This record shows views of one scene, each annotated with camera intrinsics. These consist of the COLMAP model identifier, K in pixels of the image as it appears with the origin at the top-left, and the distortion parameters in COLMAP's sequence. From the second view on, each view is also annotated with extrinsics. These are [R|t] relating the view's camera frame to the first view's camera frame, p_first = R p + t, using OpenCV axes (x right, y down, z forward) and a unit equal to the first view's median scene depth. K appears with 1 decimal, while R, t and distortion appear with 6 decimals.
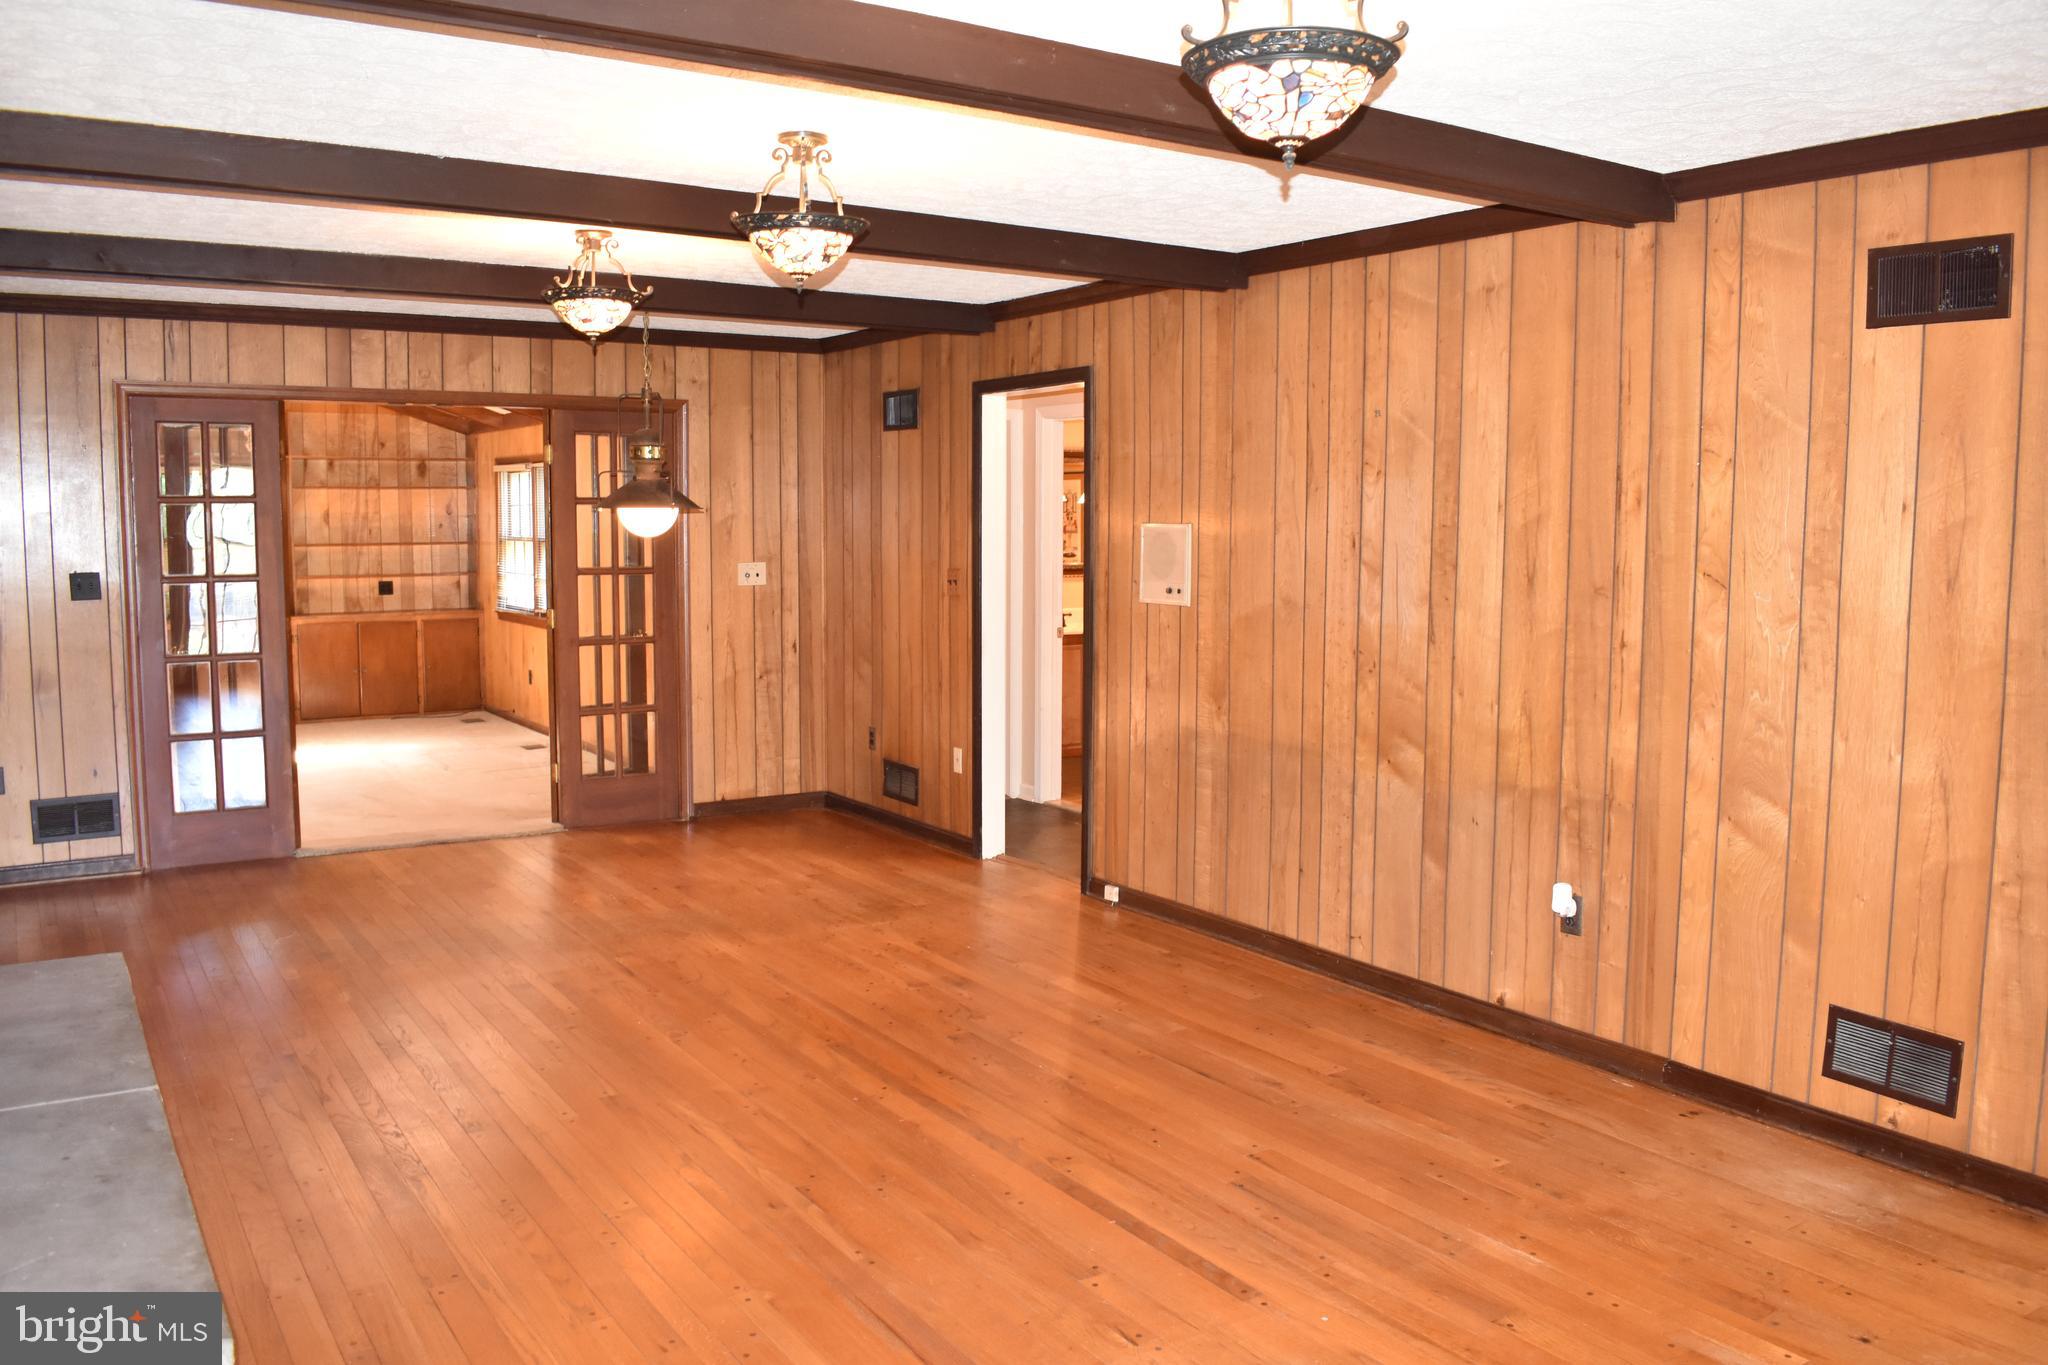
lens RADIAL K [[1592.5, 0, 1024.0], [0, 1592.5, 682.5], [0, 0, 1]] dist [-0.084131, 0.000287]
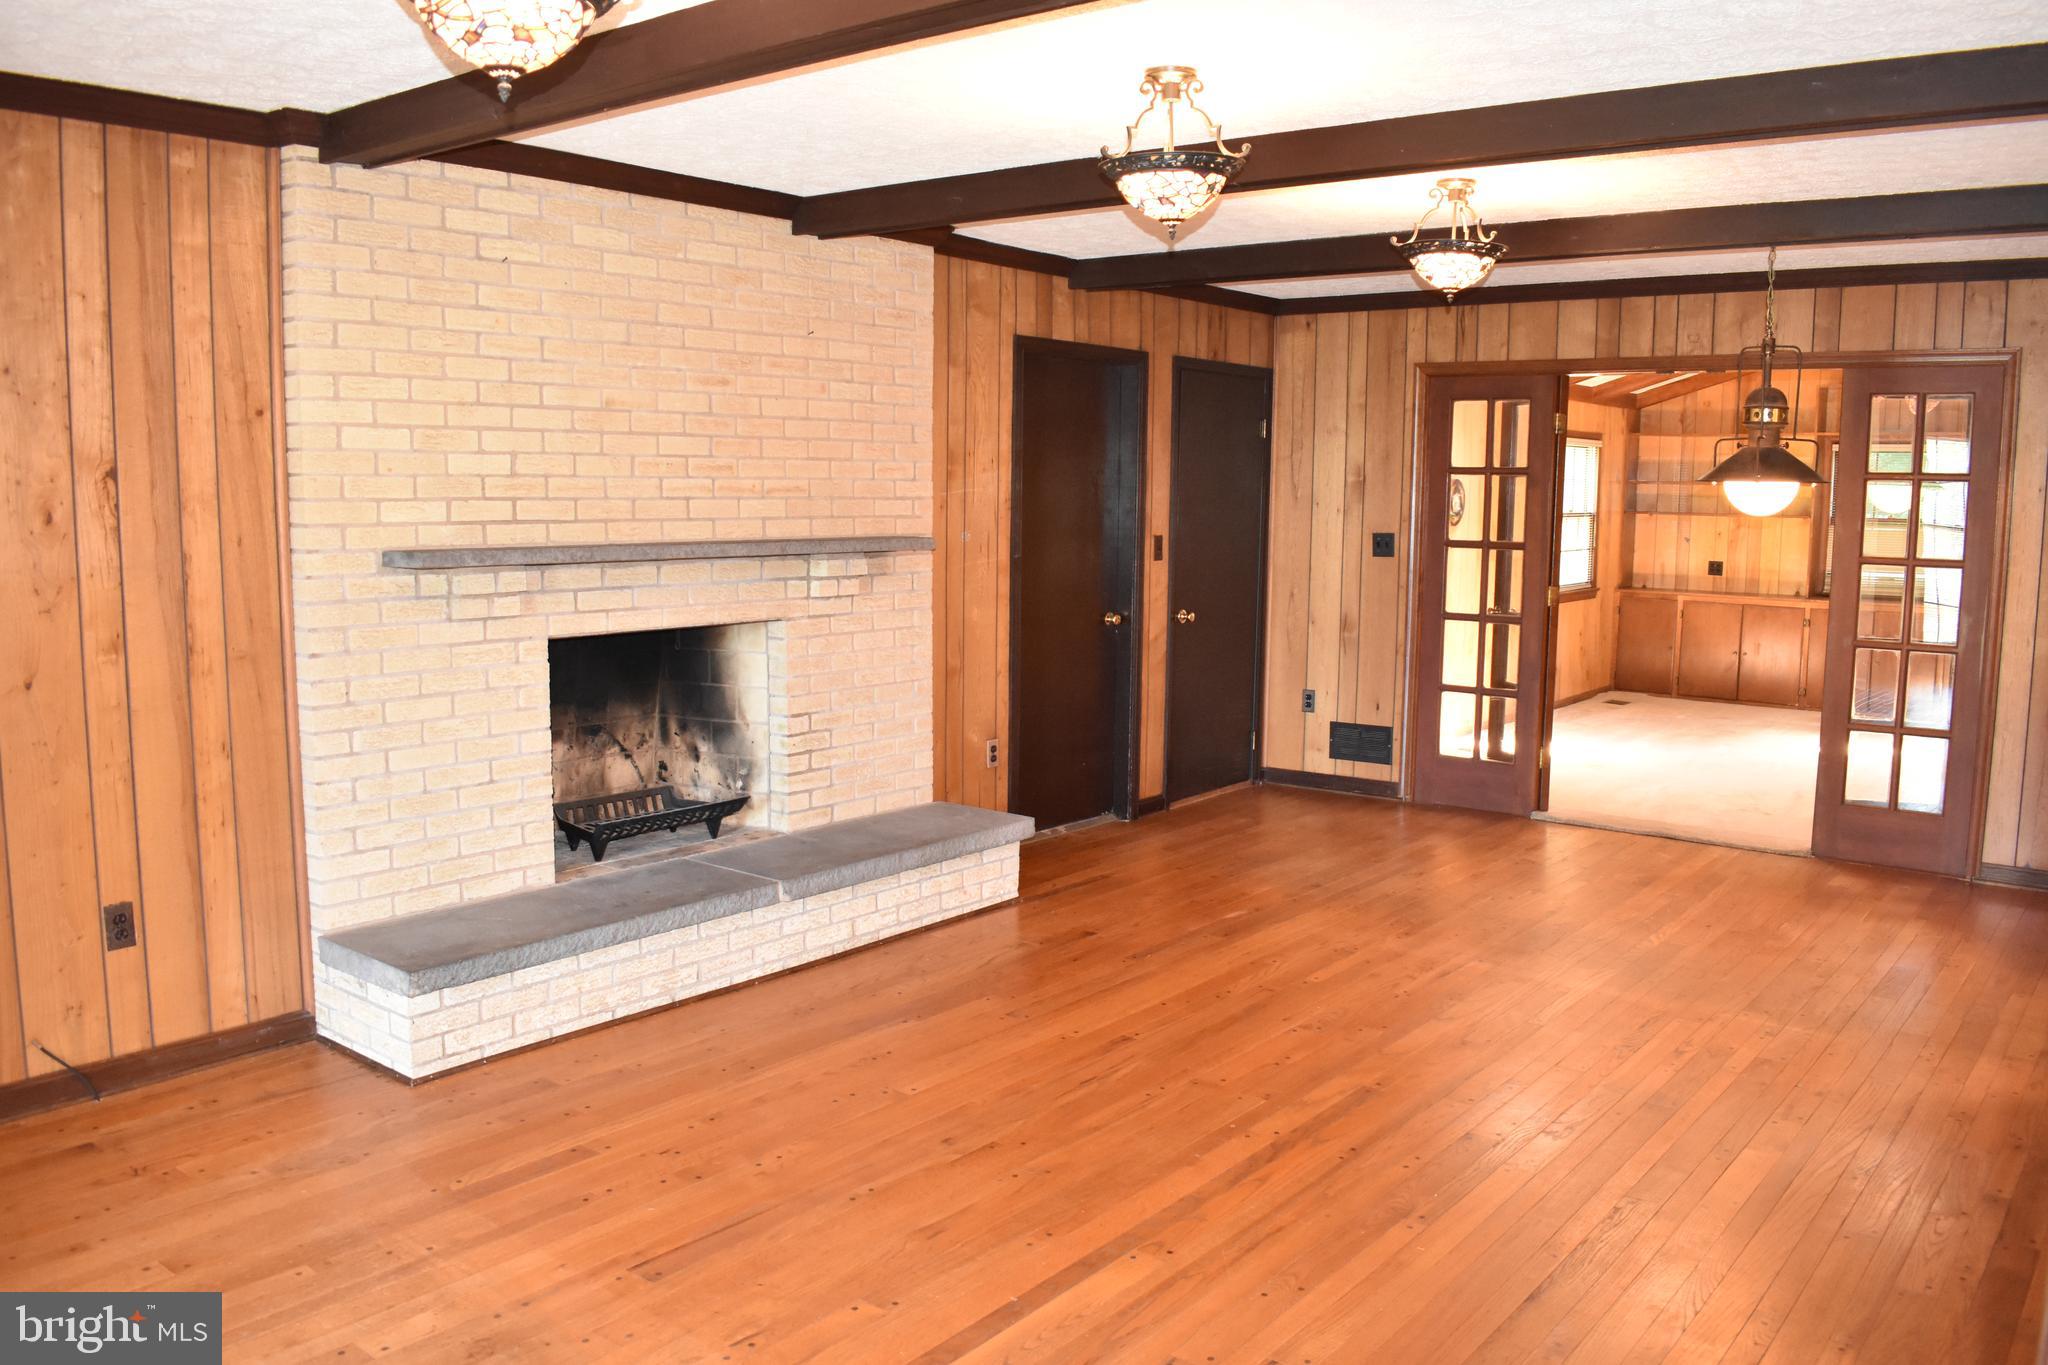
lens RADIAL K [[1592.5, 0, 1024.0], [0, 1592.5, 682.5], [0, 0, 1]] dist [-0.084131, 0.000287]
pose [[0.319602, 0.116691, -0.940339, 0.433566], [-0.106954, 0.990489, 0.086563, -0.034359], [0.941496, 0.072907, 0.329043, 0.367167]]
